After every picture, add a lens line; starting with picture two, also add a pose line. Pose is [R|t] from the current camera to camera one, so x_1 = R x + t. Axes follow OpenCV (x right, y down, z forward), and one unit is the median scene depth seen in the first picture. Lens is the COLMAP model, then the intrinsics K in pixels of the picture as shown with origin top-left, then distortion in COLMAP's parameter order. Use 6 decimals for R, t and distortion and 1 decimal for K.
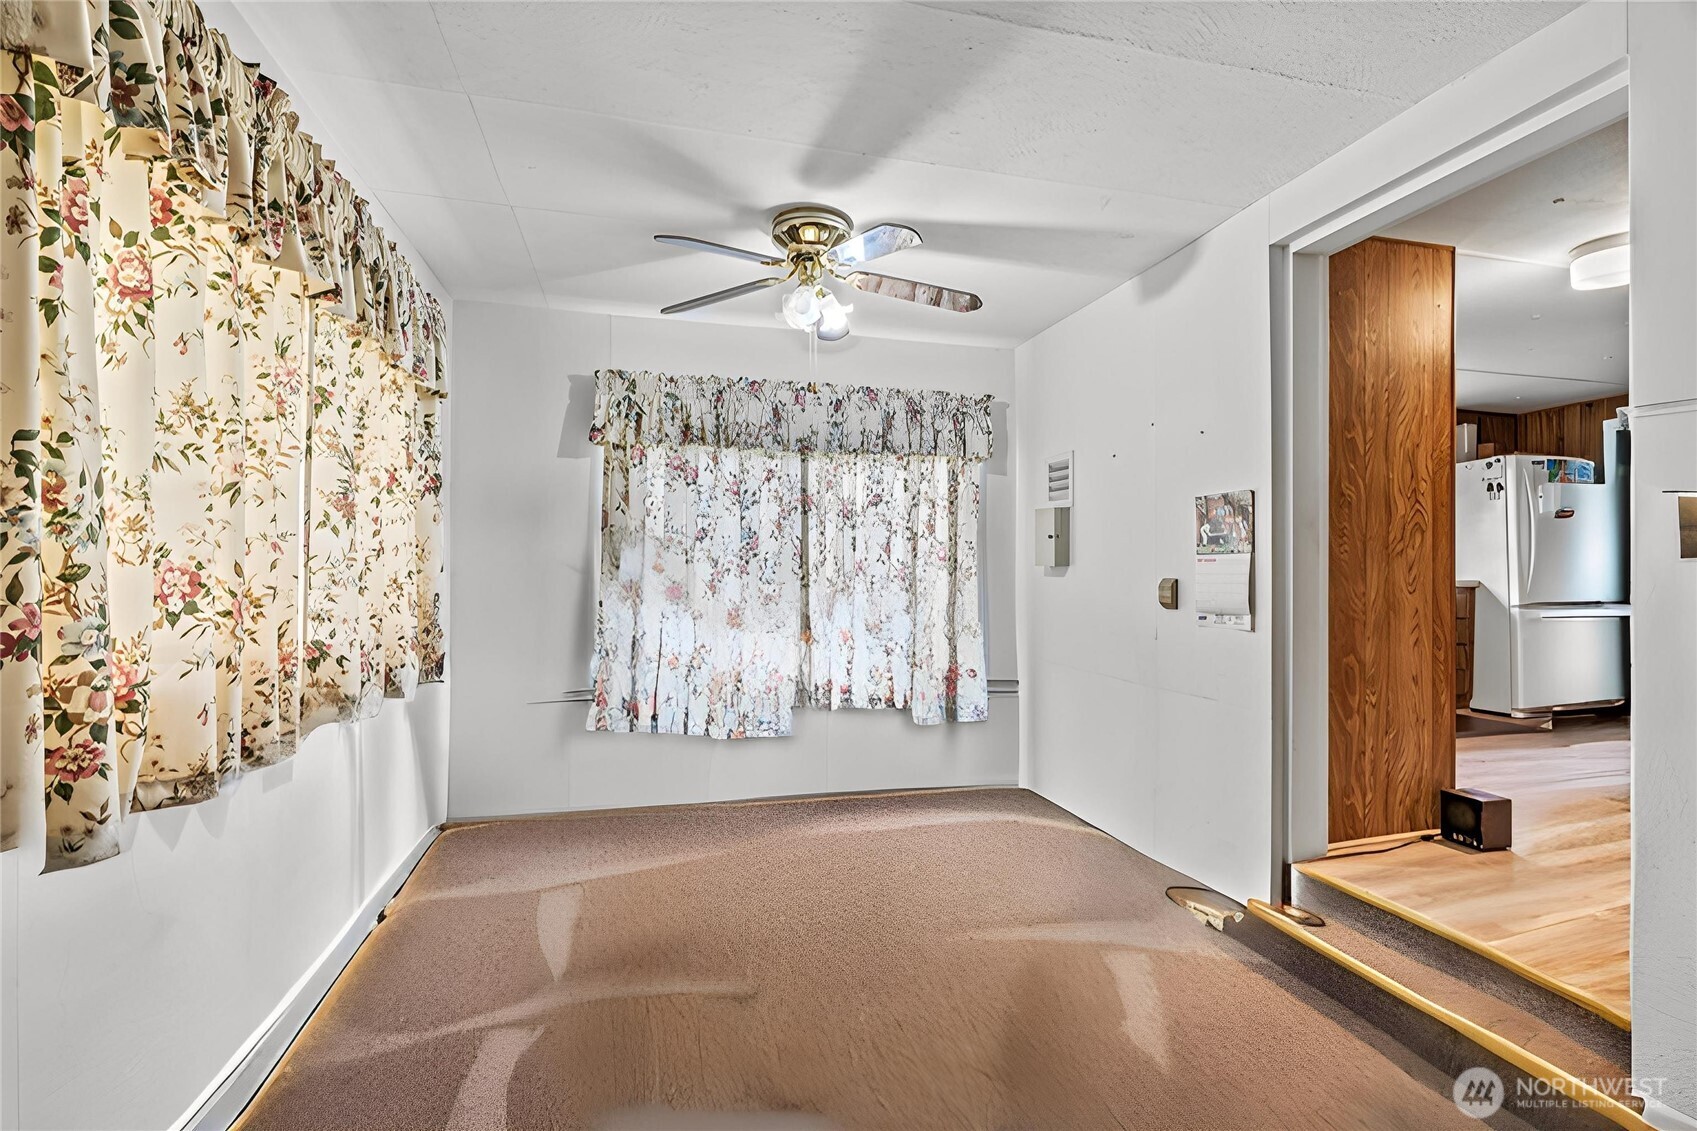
lens RADIAL K [[777.8, 0, 846.6], [0, 777.8, 570.0], [0, 0, 1]] dist [-0.011701, 0.003642]
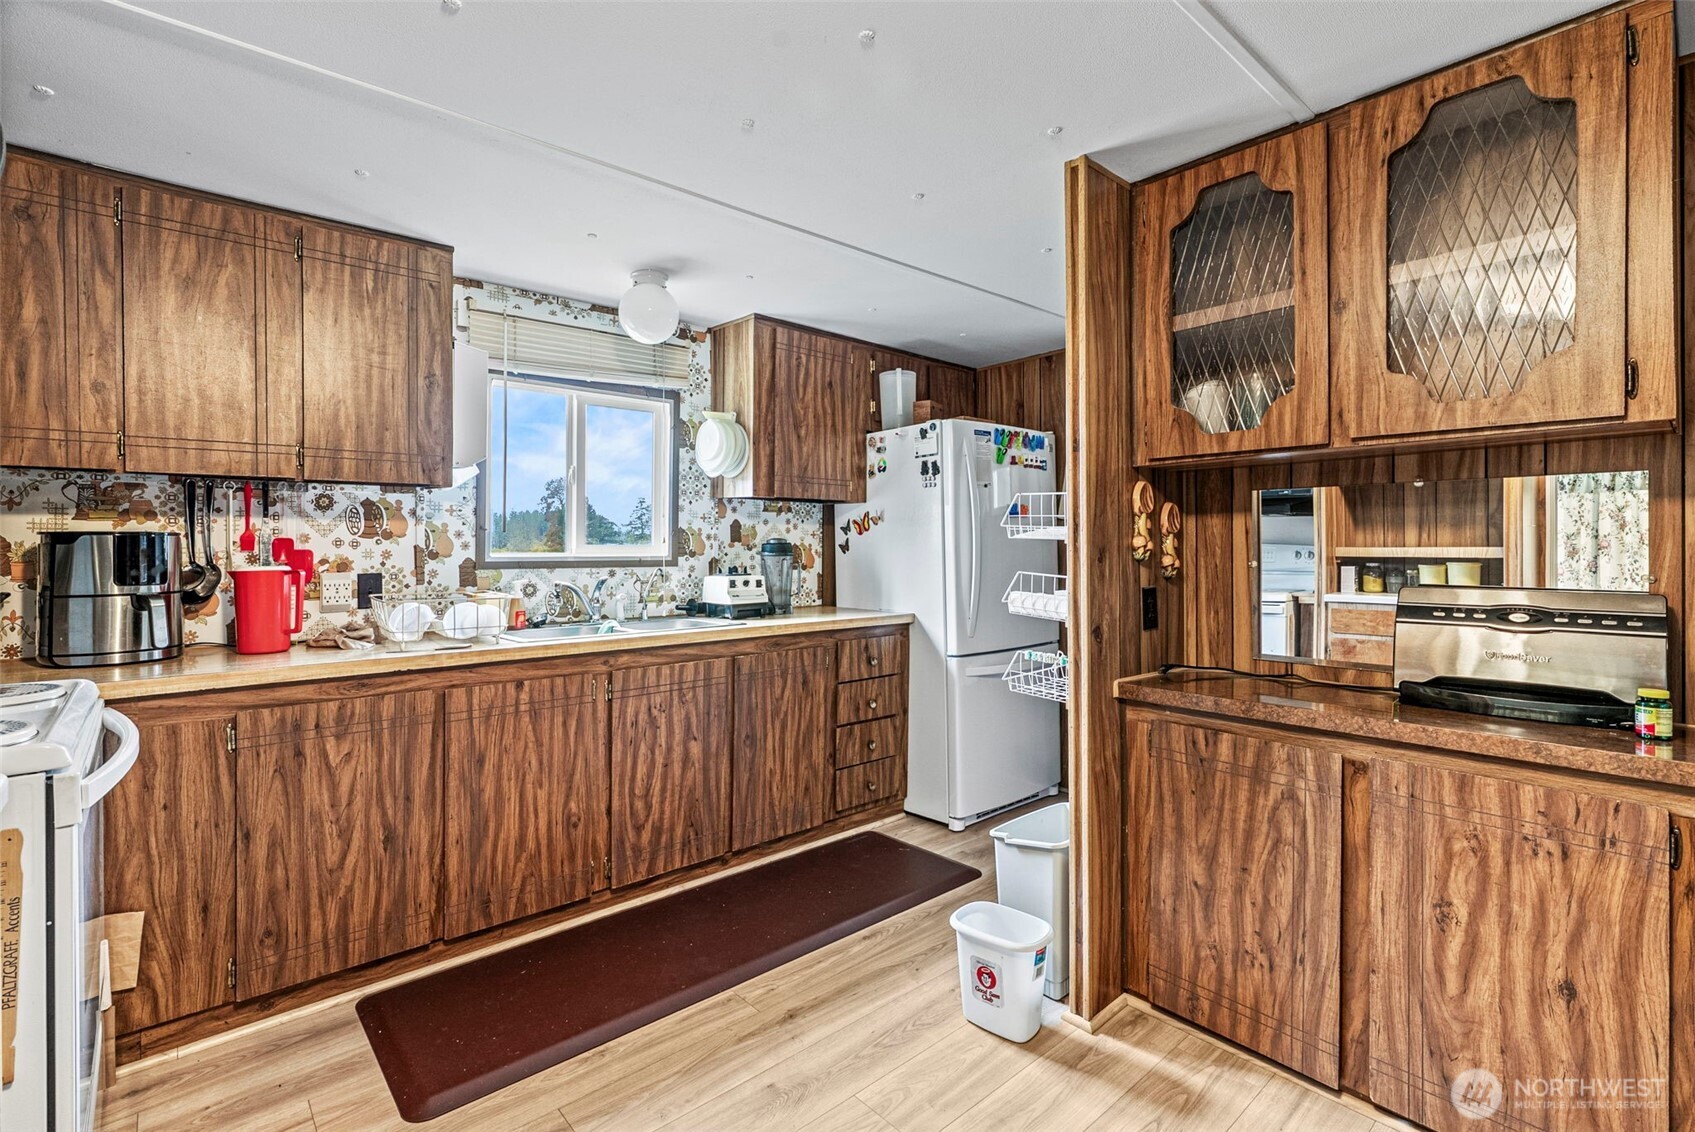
lens RADIAL K [[776.9, 0, 850.3], [0, 776.9, 542.8], [0, 0, 1]] dist [-0.011701, 0.003642]
pose [[0.896307, -0.004060, 0.443416, 0.906385], [0.003895, 0.999992, 0.001282, -0.085850], [-0.443418, 0.000578, 0.896315, 0.831733]]
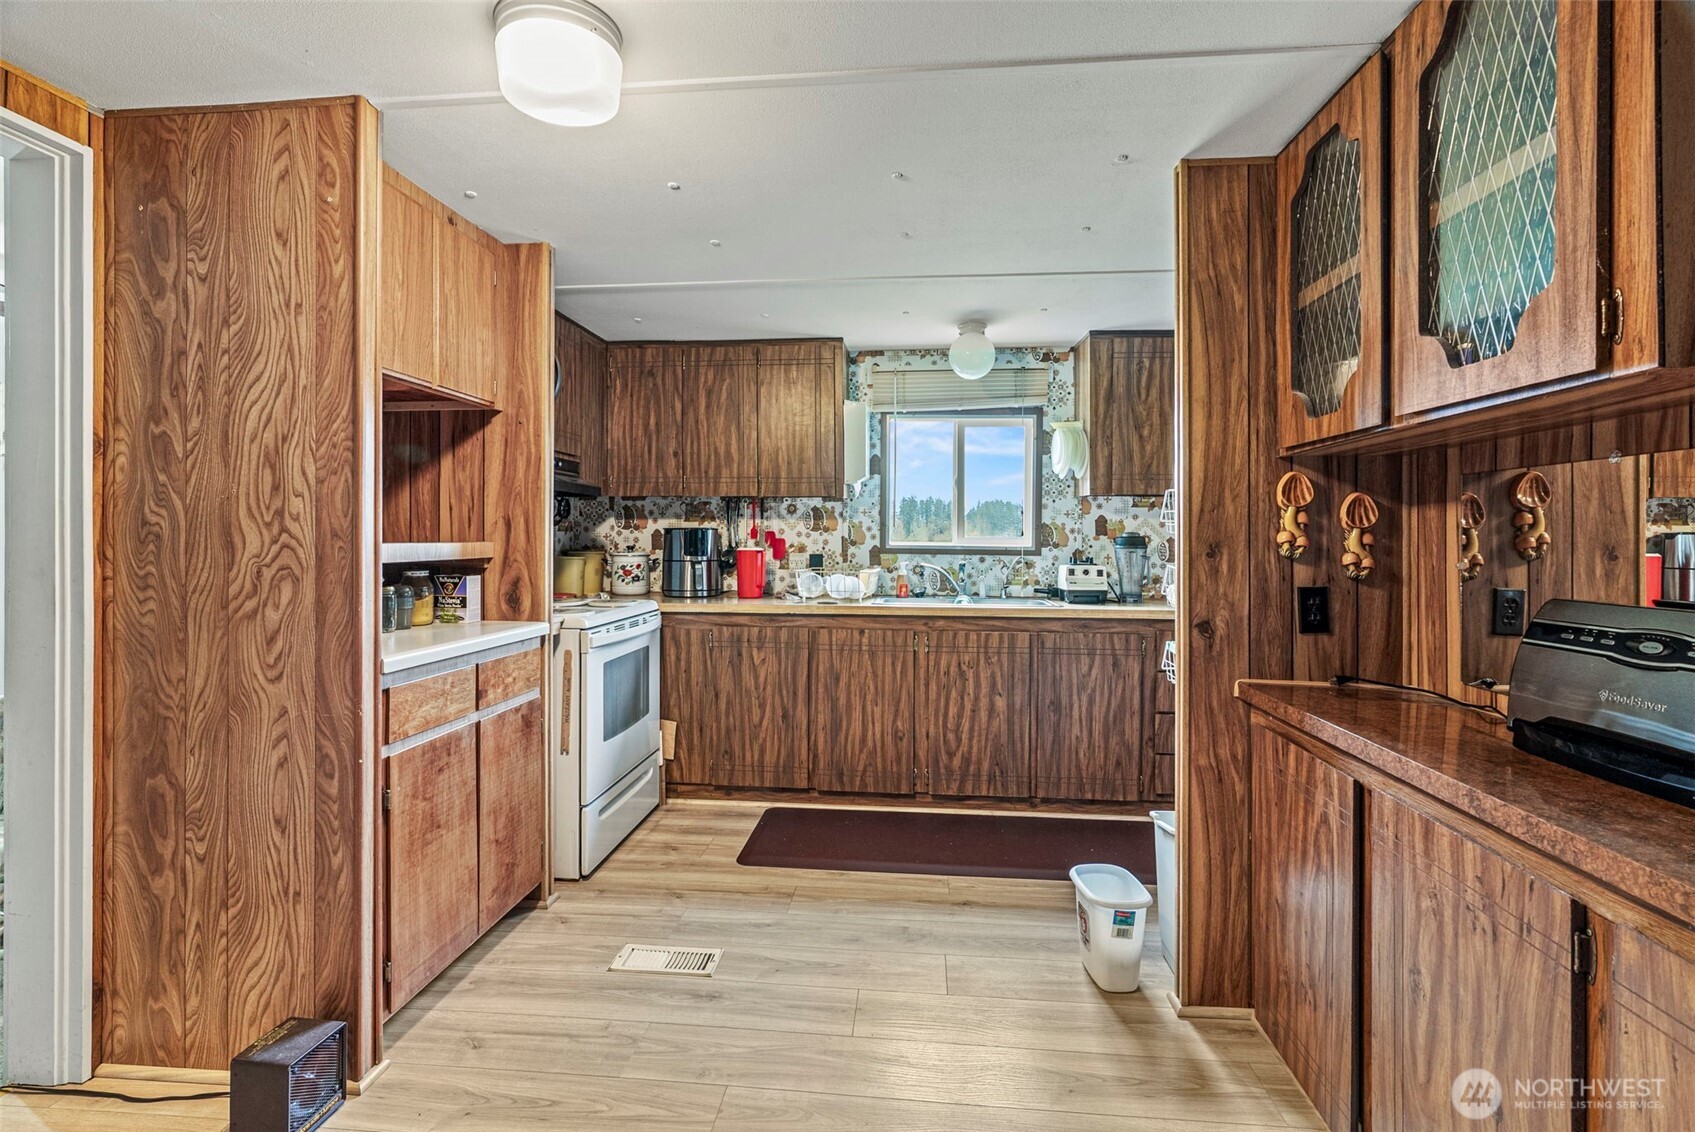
lens RADIAL K [[776.9, 0, 855.6], [0, 776.9, 535.3], [0, 0, 1]] dist [-0.011701, 0.003642]
pose [[0.936708, 0.002241, -0.350104, 1.369525], [-0.002301, 0.999997, 0.000246, -0.085760], [0.350104, 0.000575, 0.936711, 0.590760]]
